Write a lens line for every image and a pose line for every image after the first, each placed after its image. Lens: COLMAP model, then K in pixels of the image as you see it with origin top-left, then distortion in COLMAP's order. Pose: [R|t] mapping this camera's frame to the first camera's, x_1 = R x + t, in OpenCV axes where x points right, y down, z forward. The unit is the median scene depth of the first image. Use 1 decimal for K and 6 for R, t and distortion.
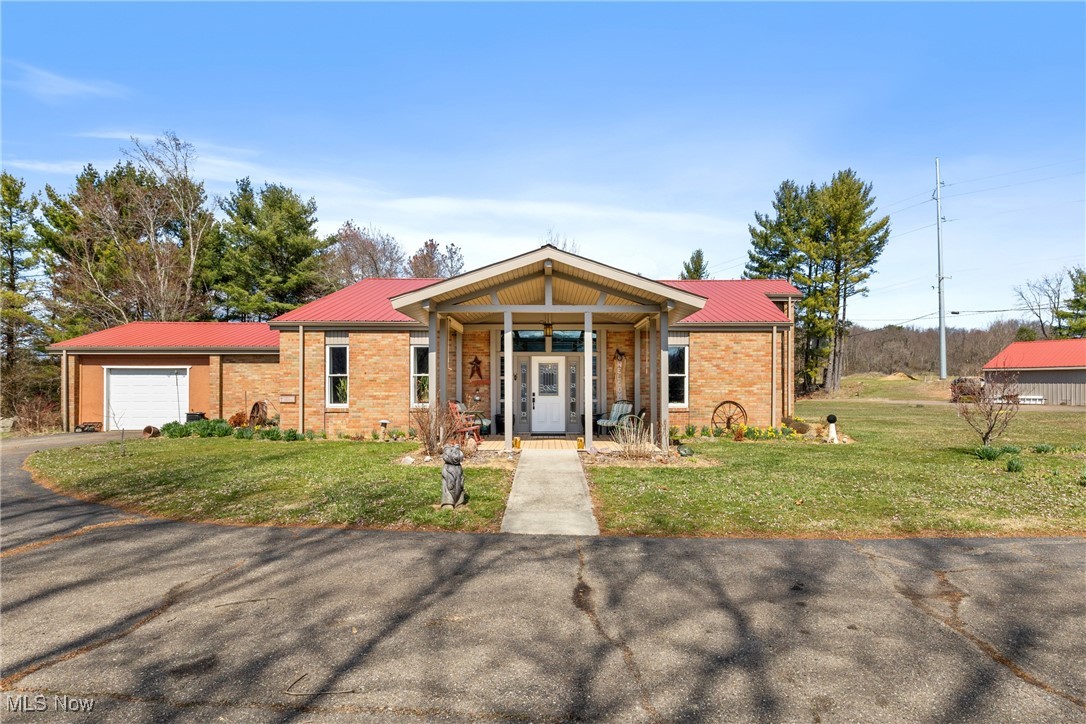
lens RADIAL K [[870.9, 0, 542.1], [0, 870.9, 370.5], [0, 0, 1]] dist [0.015479, -0.002443]
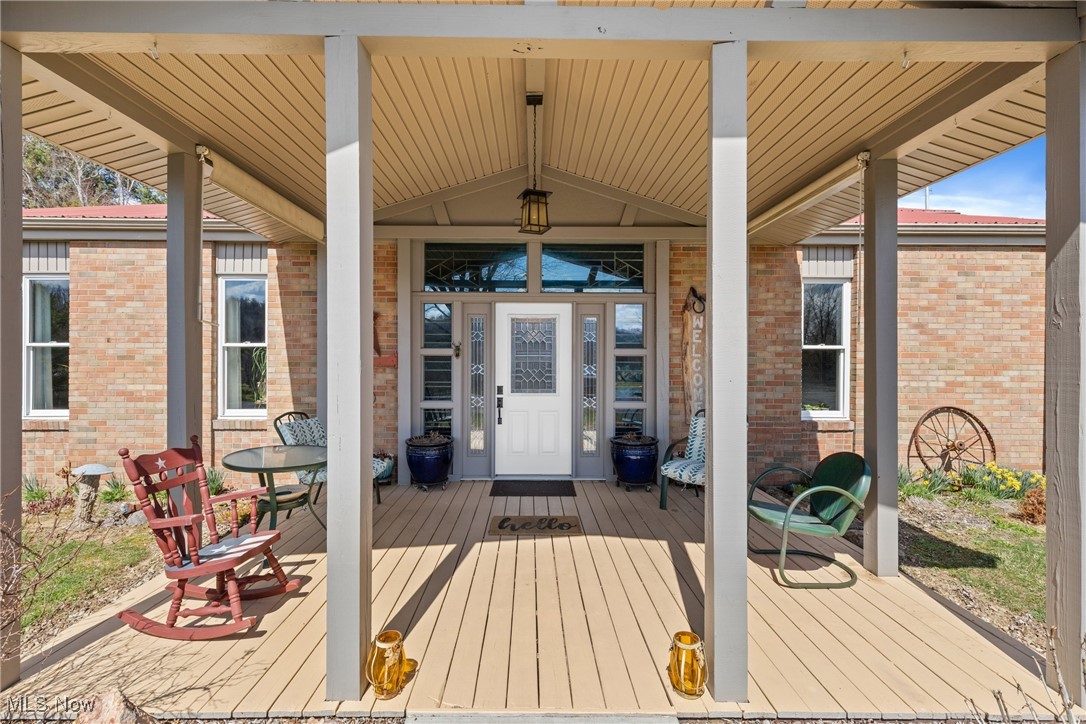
lens RADIAL K [[870.9, 0, 544.8], [0, 870.9, 361.3], [0, 0, 1]] dist [0.015479, -0.002443]
pose [[0.999654, 0.003284, 0.026110, 0.001521], [-0.003891, 0.999723, 0.023229, 0.002861], [-0.026027, -0.023323, 0.999389, 0.566788]]
